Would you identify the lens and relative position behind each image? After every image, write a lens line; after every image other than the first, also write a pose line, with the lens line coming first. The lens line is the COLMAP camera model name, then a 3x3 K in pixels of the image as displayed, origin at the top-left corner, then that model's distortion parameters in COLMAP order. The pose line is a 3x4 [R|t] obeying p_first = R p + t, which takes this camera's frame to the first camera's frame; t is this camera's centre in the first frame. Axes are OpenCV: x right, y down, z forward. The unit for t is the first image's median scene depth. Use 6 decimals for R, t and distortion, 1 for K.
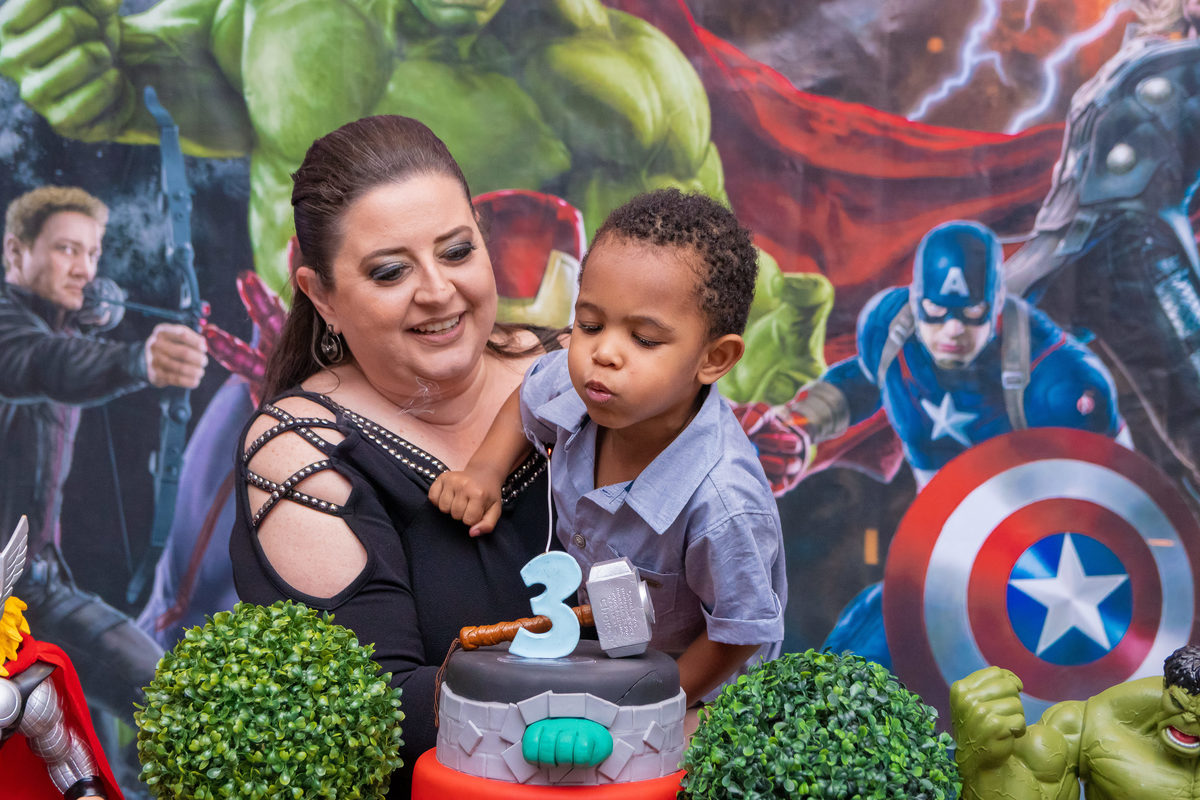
lens RADIAL K [[2366.8, 0, 602.8], [0, 2366.8, 401.6], [0, 0, 1]] dist [0.017619, 0.000000]
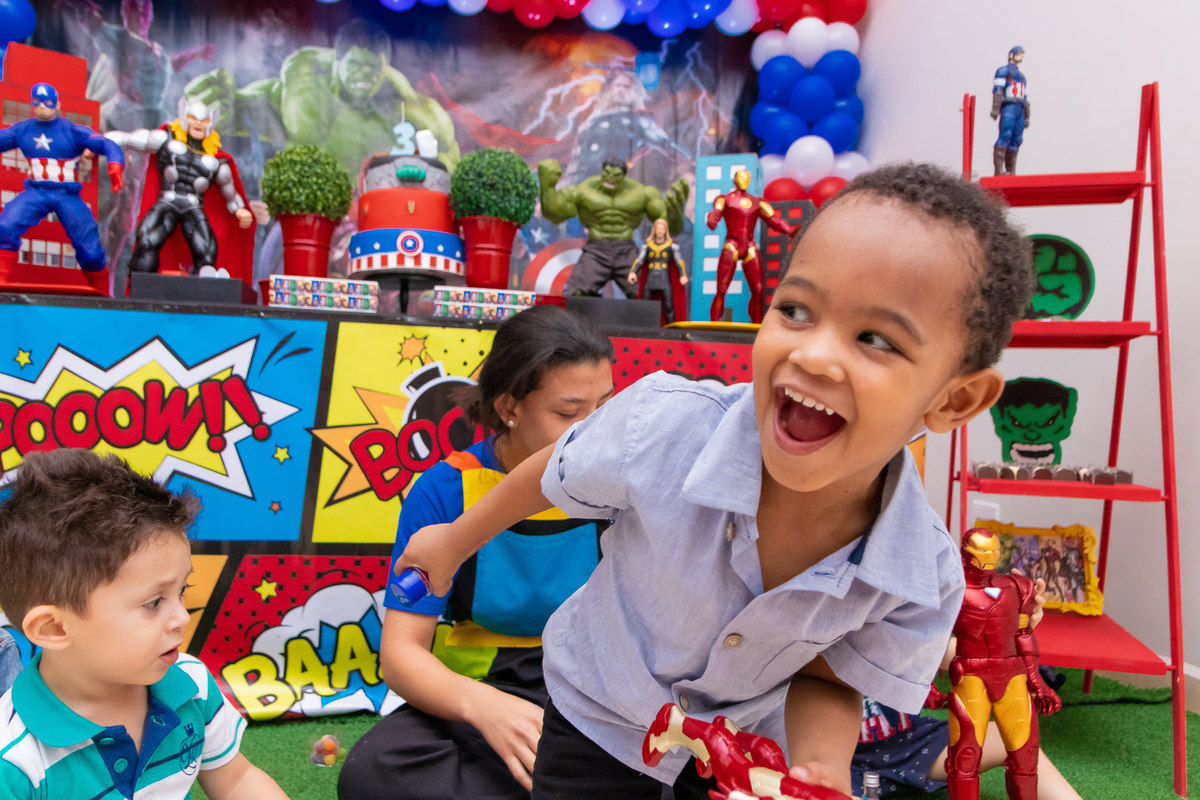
lens RADIAL K [[923.4, 0, 604.3], [0, 923.4, 400.0], [0, 0, 1]] dist [0.016065, 0.008669]
pose [[0.979255, -0.025996, 0.200956, -0.010037], [0.040832, 0.996708, -0.070037, 0.292290], [-0.198473, 0.076789, 0.977093, -0.107891]]
